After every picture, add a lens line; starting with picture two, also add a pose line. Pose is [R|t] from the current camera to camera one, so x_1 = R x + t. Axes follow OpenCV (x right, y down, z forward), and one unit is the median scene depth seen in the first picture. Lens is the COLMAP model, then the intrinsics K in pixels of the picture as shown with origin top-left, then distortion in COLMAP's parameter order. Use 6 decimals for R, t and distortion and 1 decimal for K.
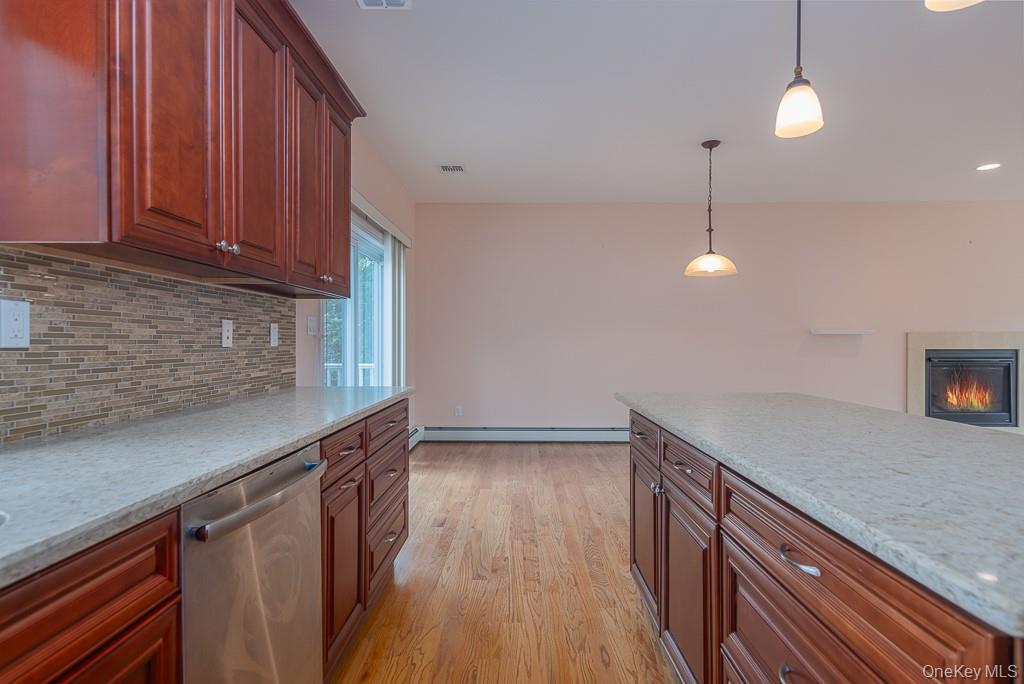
lens RADIAL K [[514.3, 0, 517.9], [0, 514.3, 343.8], [0, 0, 1]] dist [0.010541, -0.000146]
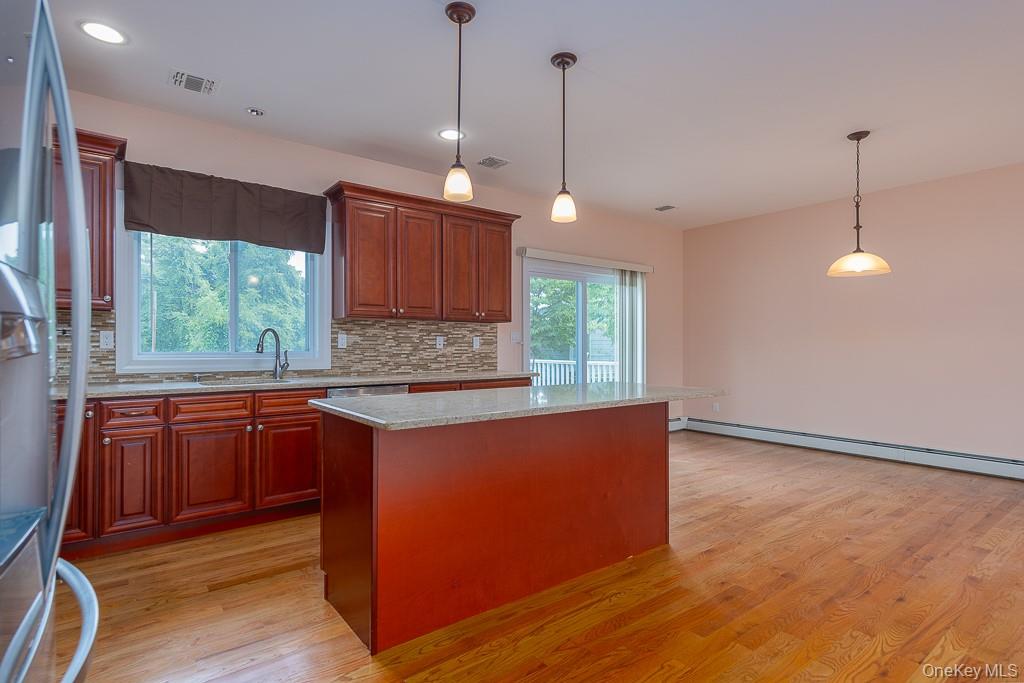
lens RADIAL K [[514.3, 0, 527.1], [0, 514.3, 349.6], [0, 0, 1]] dist [0.010541, -0.000146]
pose [[0.632149, 0.005683, -0.774826, 0.721816], [-0.003455, 0.999984, 0.004515, -0.000447], [0.774839, -0.000177, 0.632159, -0.059637]]
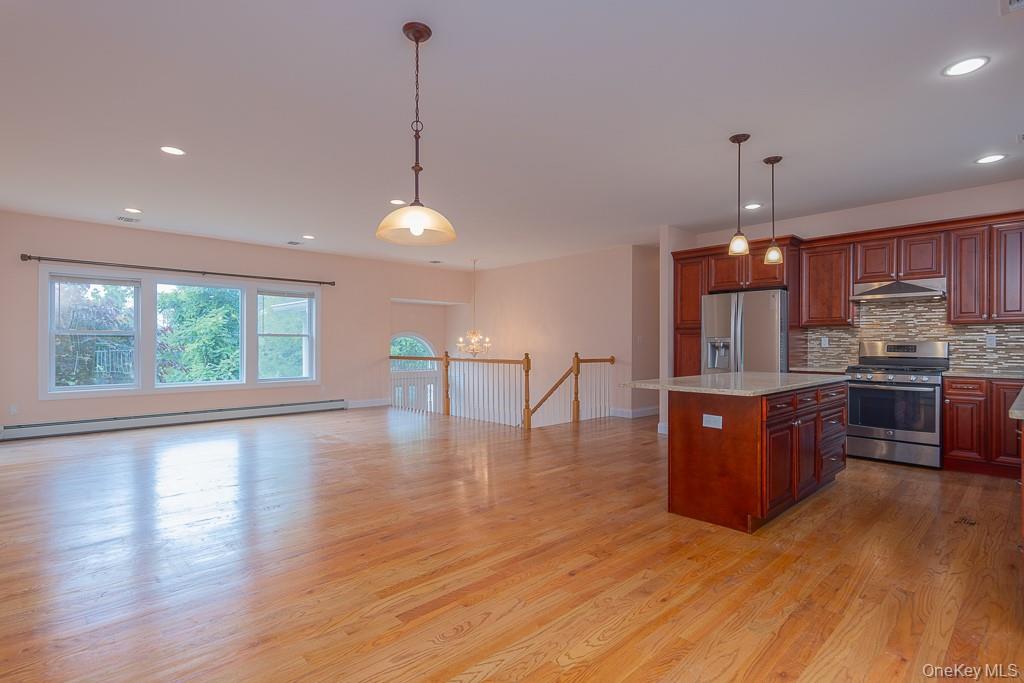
lens RADIAL K [[501.0, 0, 517.7], [0, 501.0, 344.2], [0, 0, 1]] dist [0.015348, 0.000358]
pose [[-0.696913, -0.001266, 0.717155, -0.153384], [0.001246, 0.999995, 0.002975, -0.008496], [-0.717155, 0.002967, -0.696907, 1.341208]]
